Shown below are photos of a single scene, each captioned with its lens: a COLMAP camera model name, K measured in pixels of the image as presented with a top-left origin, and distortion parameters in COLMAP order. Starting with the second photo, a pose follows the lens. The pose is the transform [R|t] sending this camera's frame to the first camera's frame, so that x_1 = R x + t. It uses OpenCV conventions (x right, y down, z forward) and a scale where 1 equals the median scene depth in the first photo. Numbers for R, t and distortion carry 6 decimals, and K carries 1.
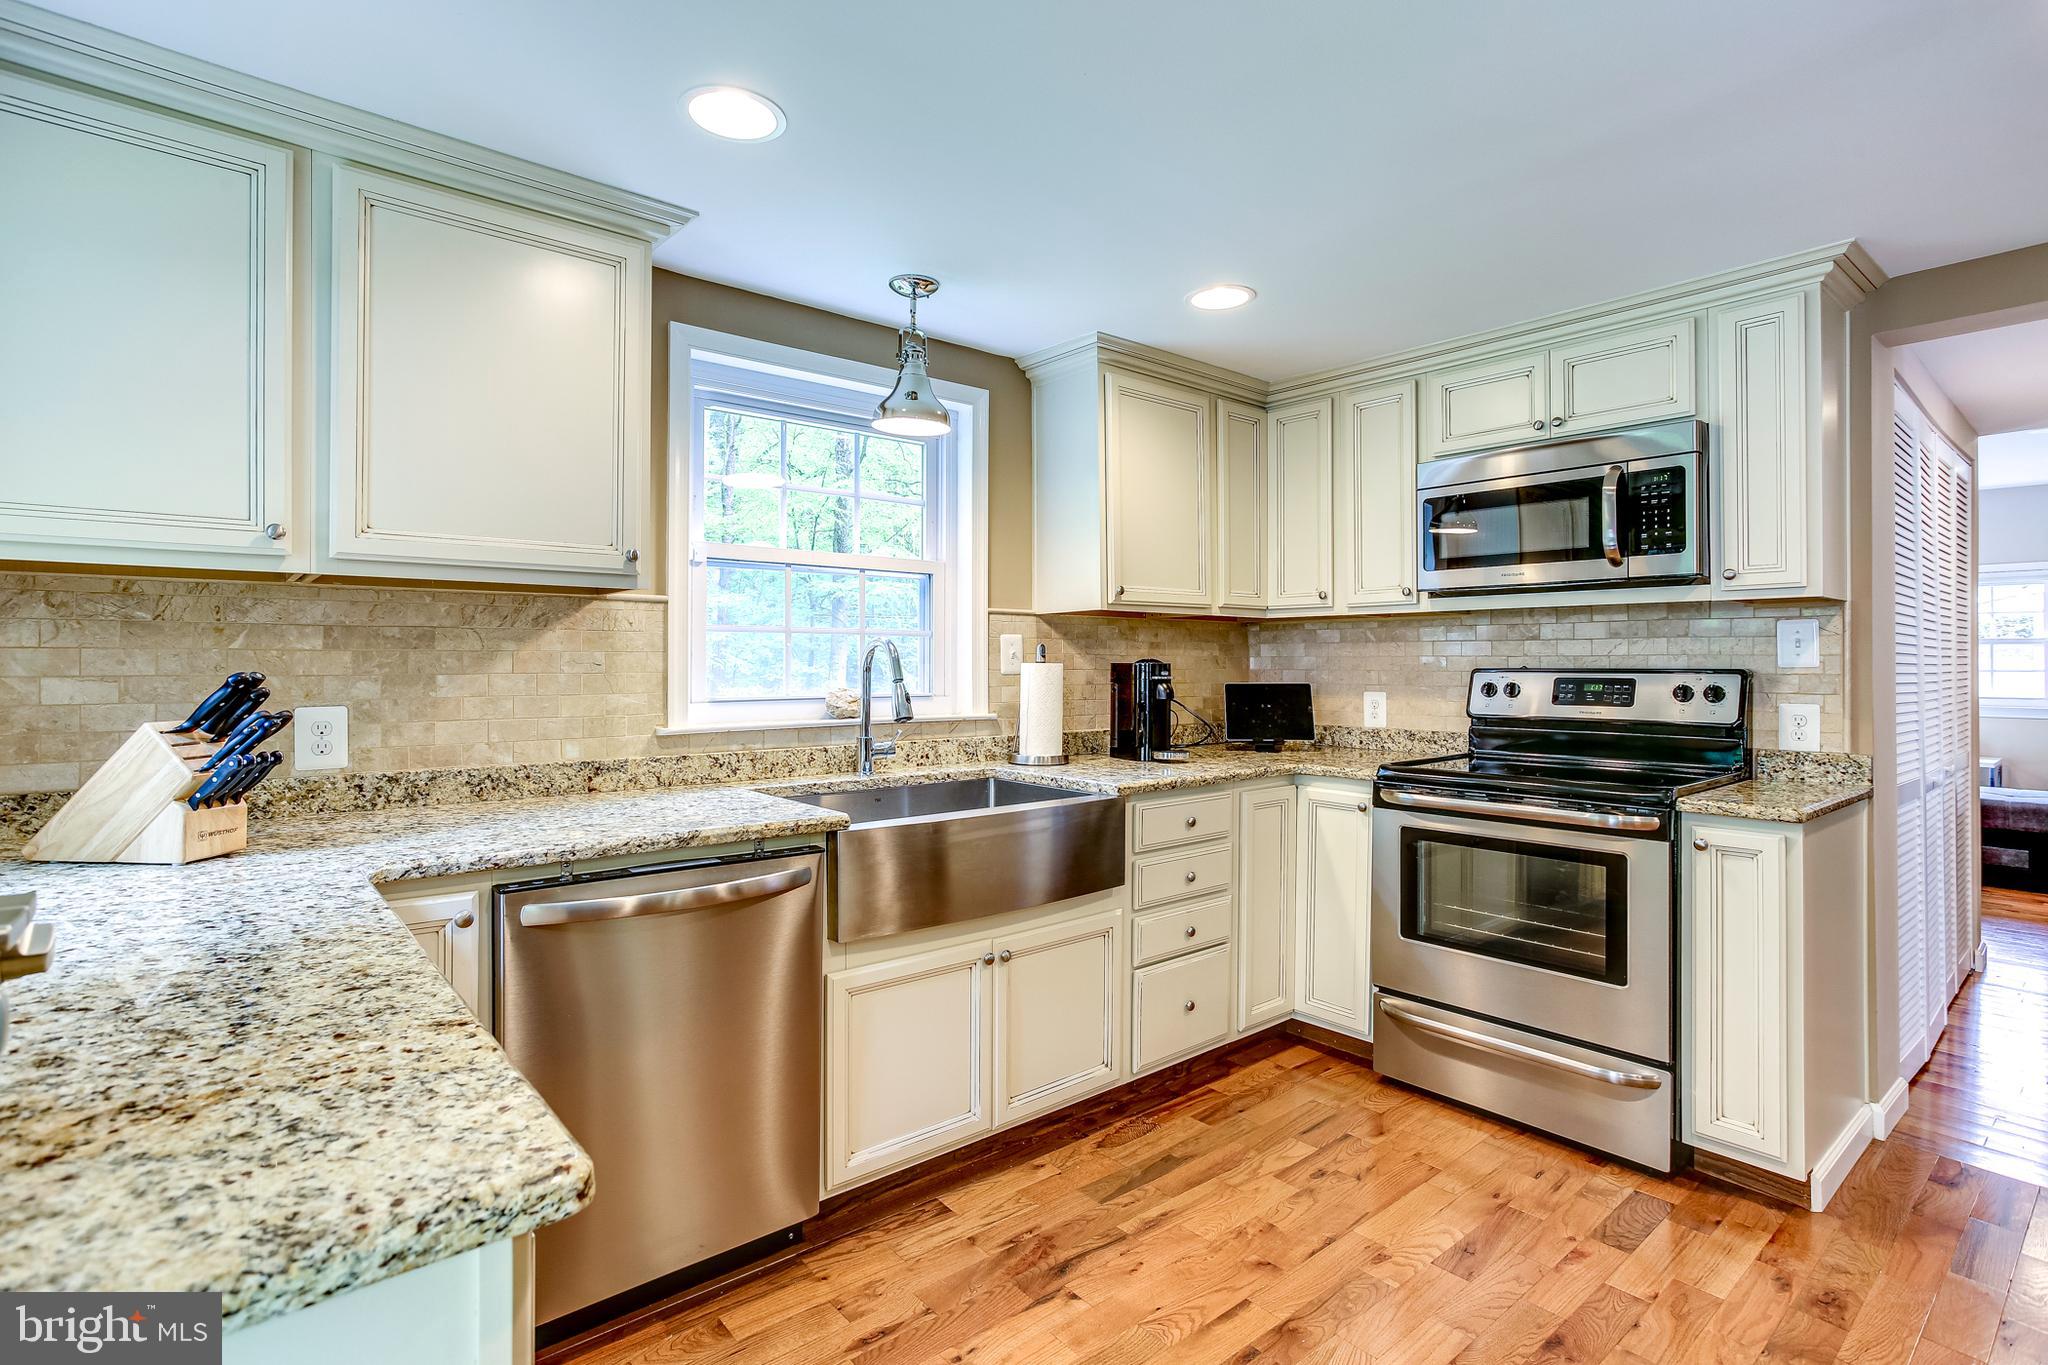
lens RADIAL K [[989.6, 0, 1008.7], [0, 989.6, 664.4], [0, 0, 1]] dist [-0.037639, 0.020670]
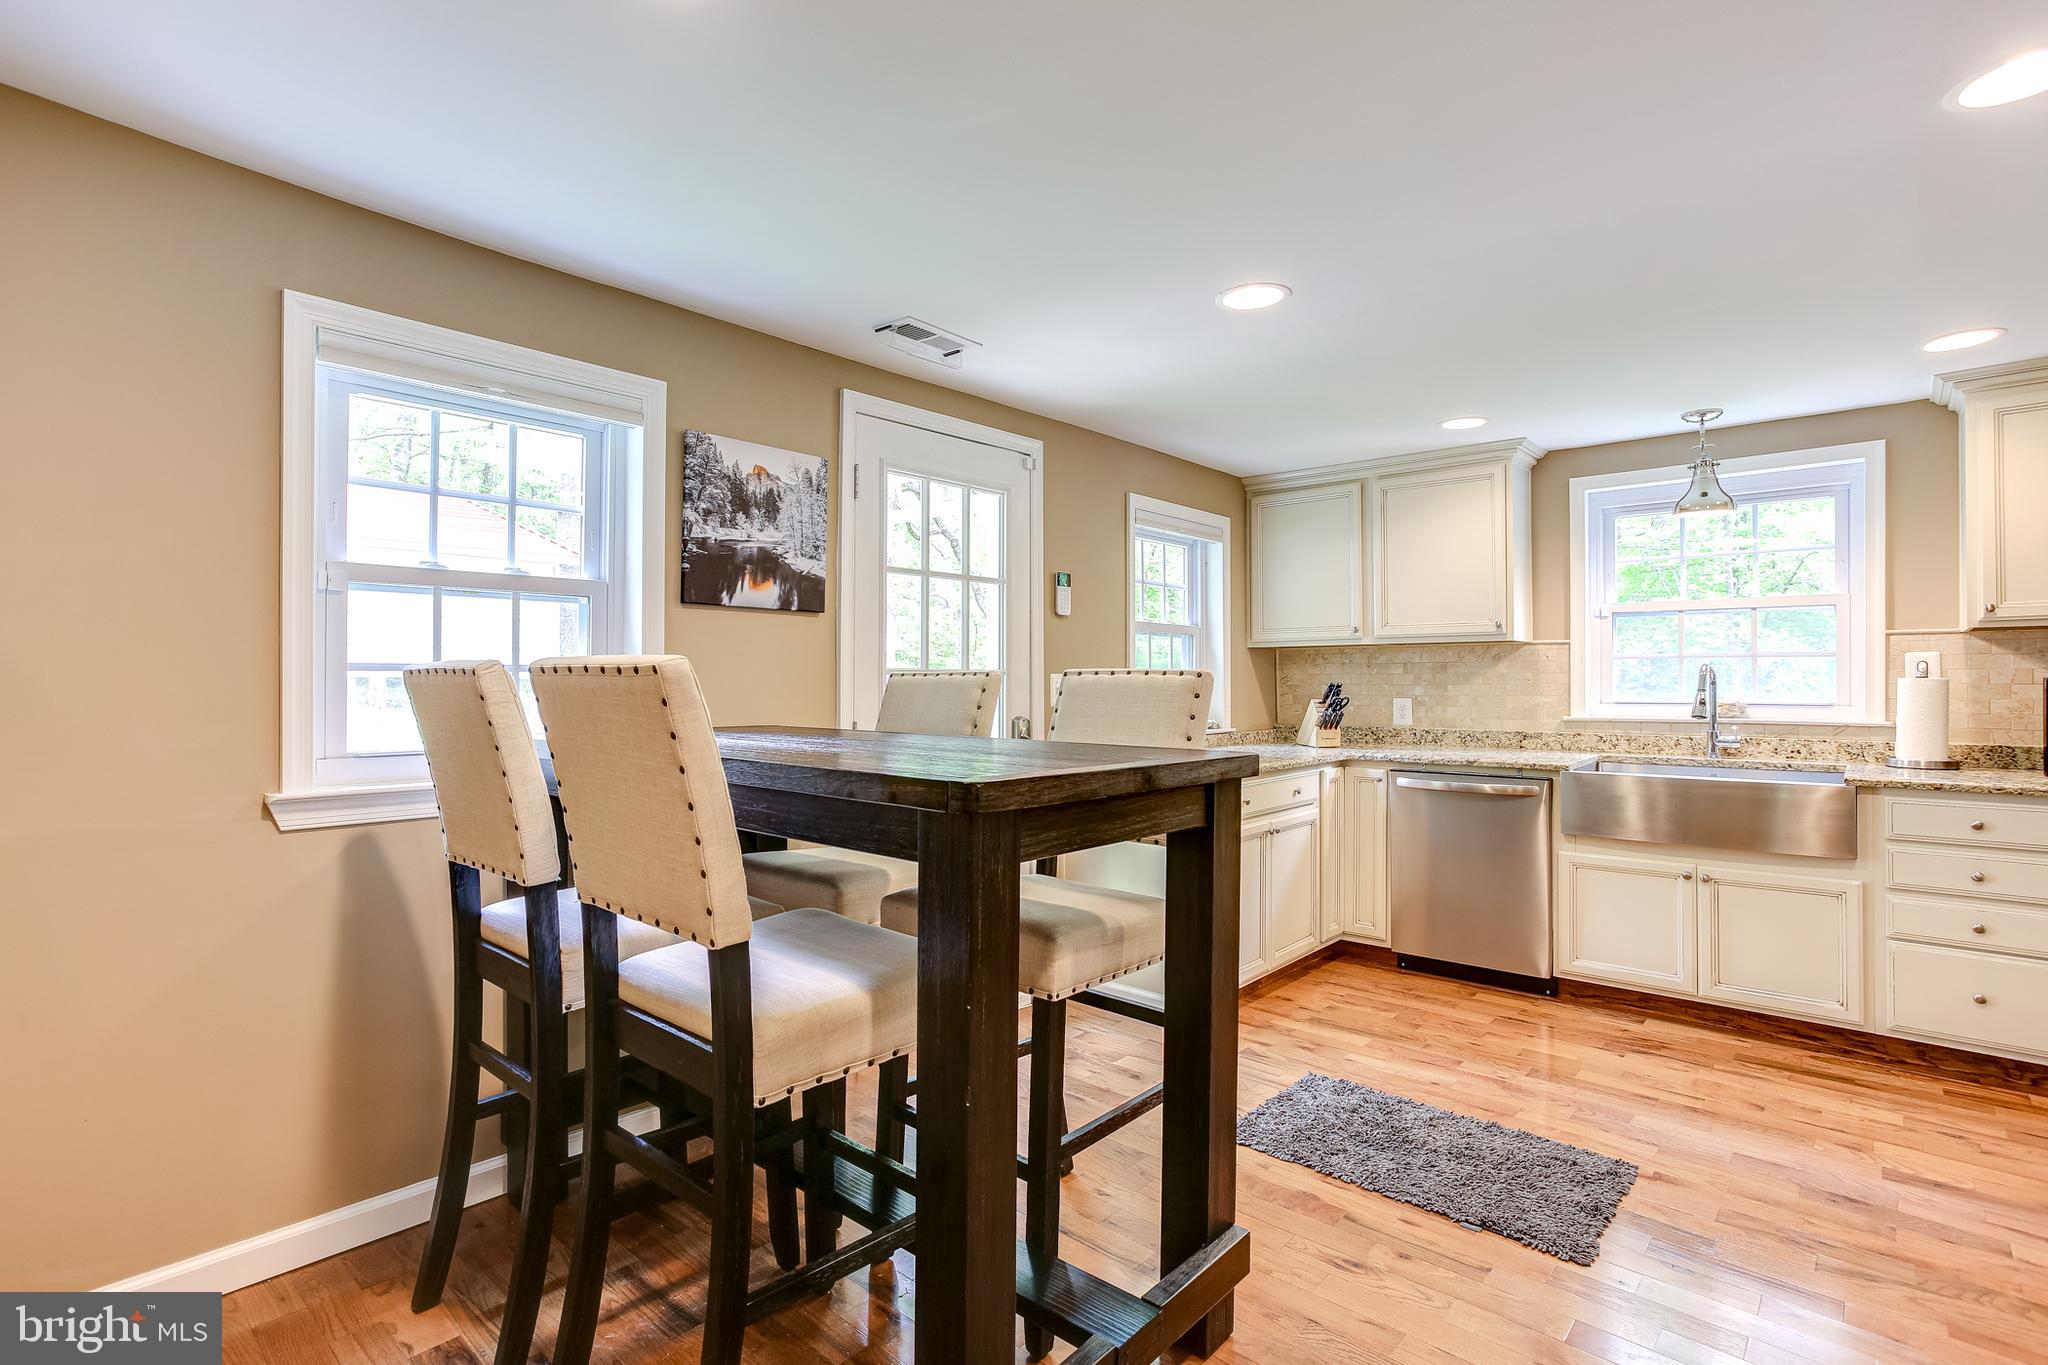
lens RADIAL K [[989.6, 0, 1009.5], [0, 989.6, 655.8], [0, 0, 1]] dist [-0.037639, 0.020670]
pose [[0.140307, -0.026001, -0.989767, 1.160967], [0.000374, 0.999656, -0.026208, 0.002874], [0.990108, 0.003307, 0.140269, -0.201252]]
